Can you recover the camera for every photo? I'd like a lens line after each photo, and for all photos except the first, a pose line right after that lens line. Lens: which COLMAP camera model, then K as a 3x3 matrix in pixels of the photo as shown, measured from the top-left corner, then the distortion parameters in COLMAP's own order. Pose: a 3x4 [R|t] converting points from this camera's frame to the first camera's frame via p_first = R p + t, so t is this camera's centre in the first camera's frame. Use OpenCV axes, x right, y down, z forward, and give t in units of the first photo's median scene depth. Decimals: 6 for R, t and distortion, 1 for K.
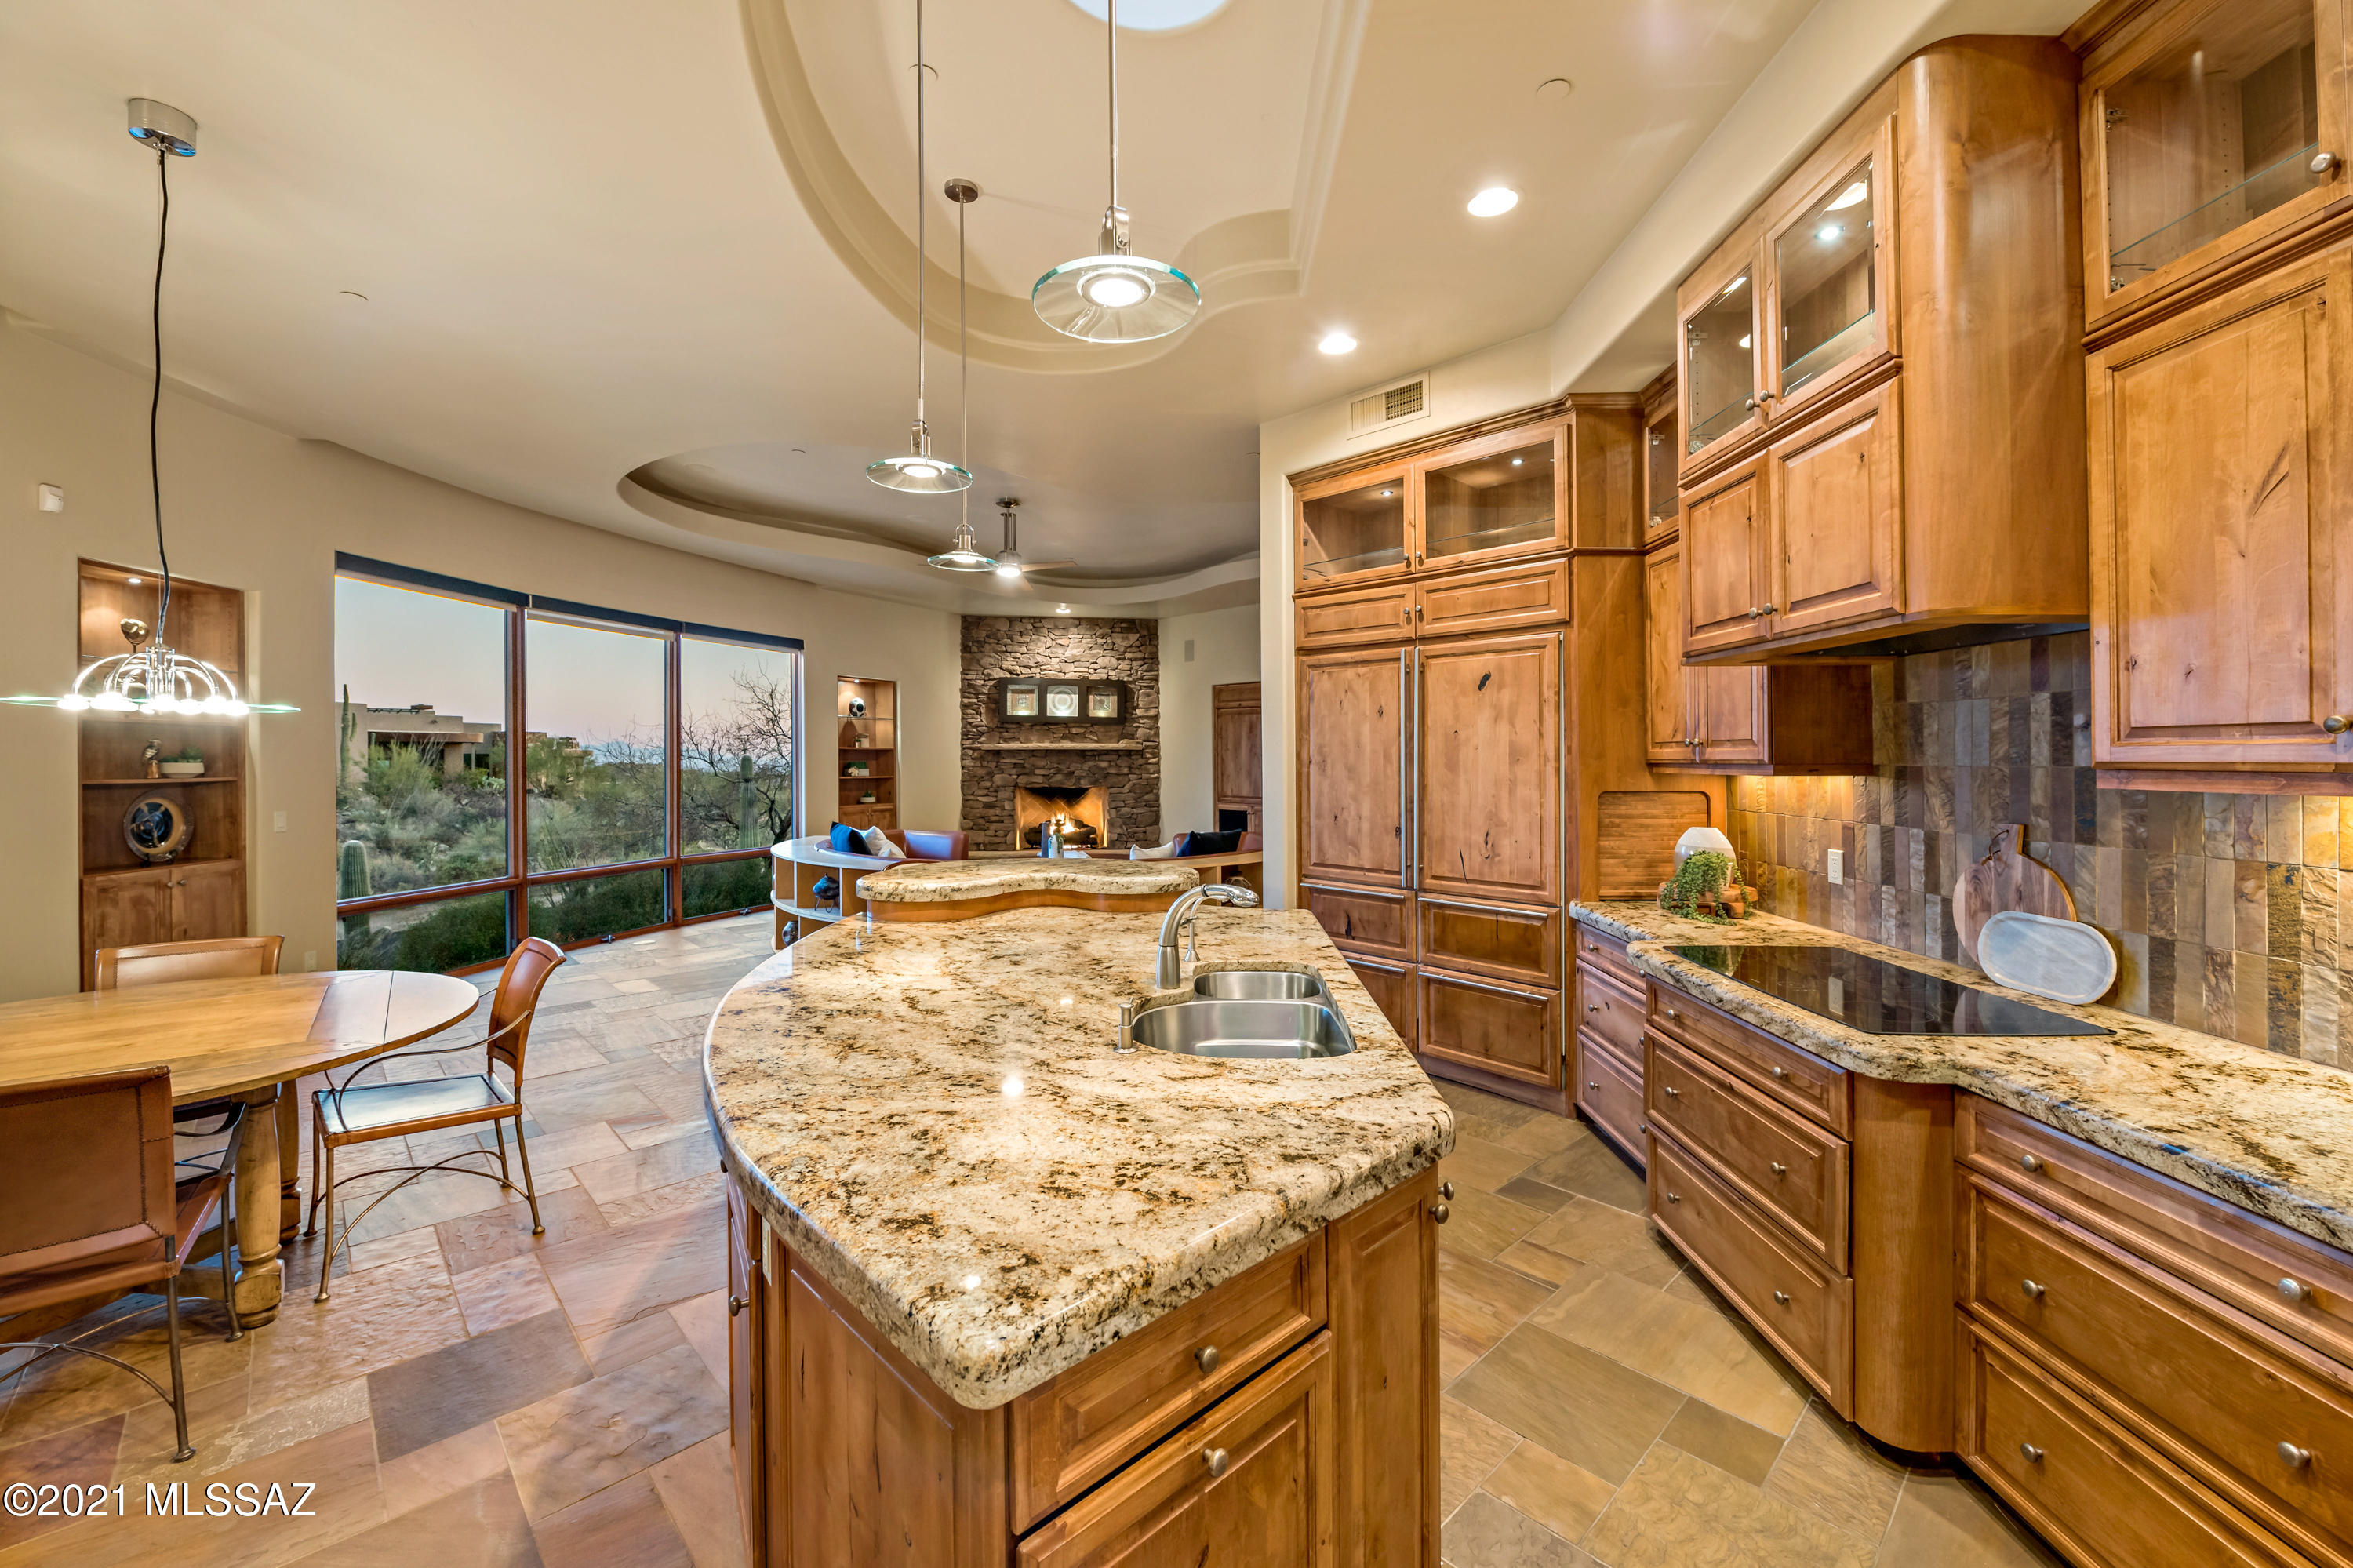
lens RADIAL K [[938.3, 0, 1175.9], [0, 938.3, 767.4], [0, 0, 1]] dist [-0.009641, -0.000427]
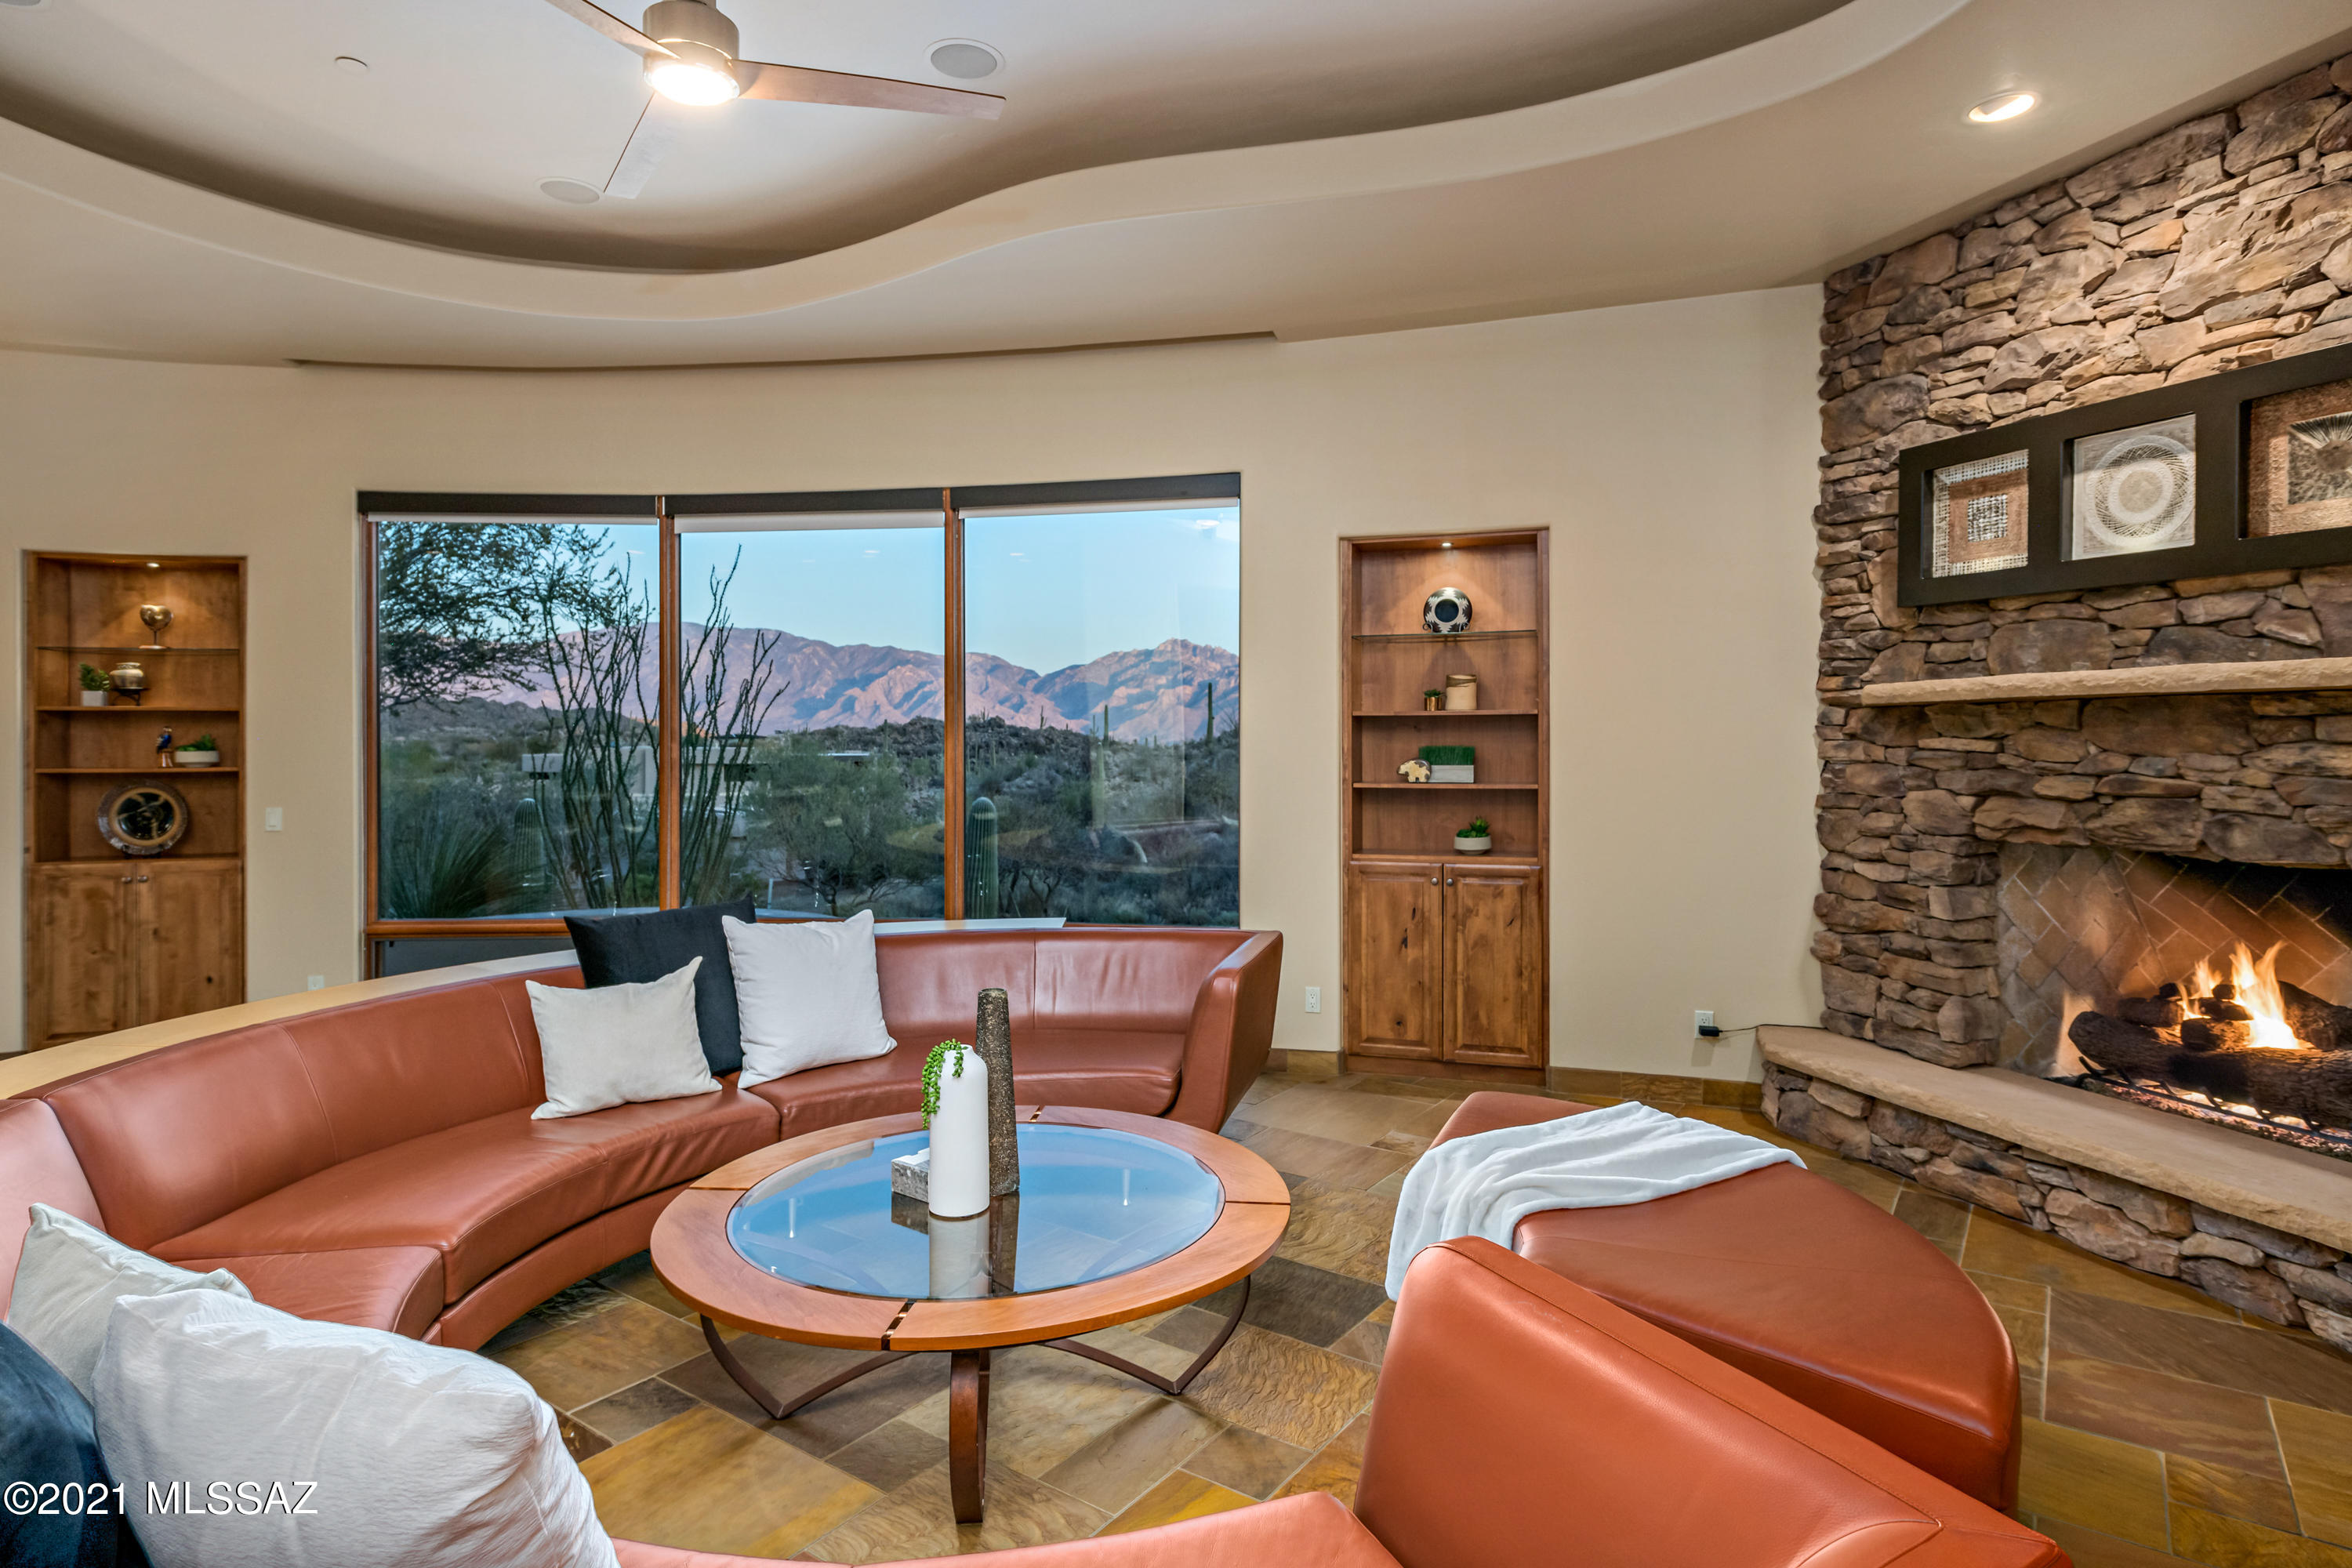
lens RADIAL K [[1261.3, 0, 1184.7], [0, 1261.3, 735.8], [0, 0, 1]] dist [0.002008, 0.000343]
pose [[0.173226, -0.004132, -0.984873, 0.150746], [-0.001108, 0.999990, -0.004390, -0.006956], [0.984882, 0.001852, 0.173219, 0.713175]]
